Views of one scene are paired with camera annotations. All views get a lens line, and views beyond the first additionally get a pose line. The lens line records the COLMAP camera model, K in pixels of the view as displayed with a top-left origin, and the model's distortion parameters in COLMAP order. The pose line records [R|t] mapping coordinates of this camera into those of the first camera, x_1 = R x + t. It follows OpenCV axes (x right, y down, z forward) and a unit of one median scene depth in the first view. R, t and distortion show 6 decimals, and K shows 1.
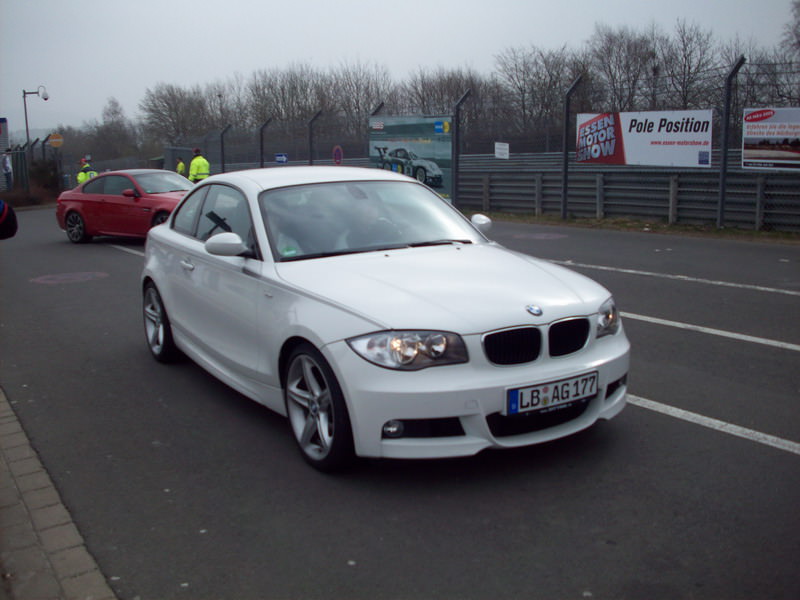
lens RADIAL K [[865.2, 0, 397.7], [0, 865.2, 284.8], [0, 0, 1]] dist [-0.161956, 0.116245]
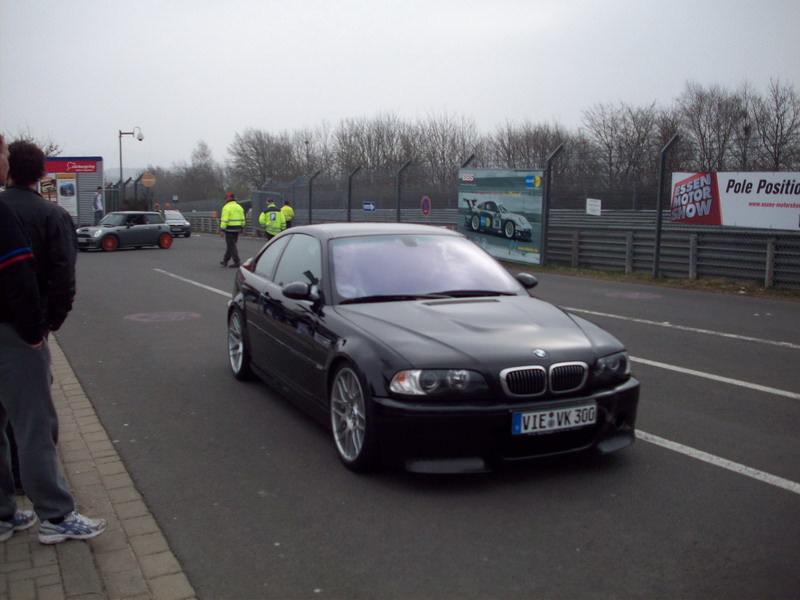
lens RADIAL K [[865.2, 0, 397.7], [0, 865.2, 284.8], [0, 0, 1]] dist [-0.161956, 0.116245]
pose [[0.995174, 0.040663, -0.089301, -0.009676], [-0.045757, 0.997396, -0.055754, -0.001105], [0.086801, 0.059571, 0.994443, 0.003692]]
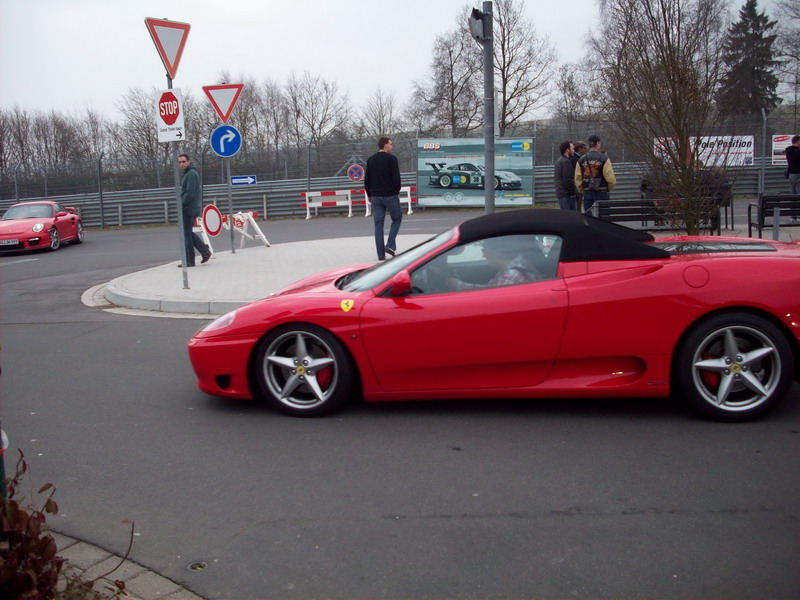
lens RADIAL K [[865.2, 0, 397.7], [0, 865.2, 284.8], [0, 0, 1]] dist [-0.161956, 0.116245]
pose [[0.605138, -0.121946, 0.786726, -1.086525], [0.155561, 0.987262, 0.033375, -0.035681], [-0.780775, 0.102188, 0.616400, 0.291713]]
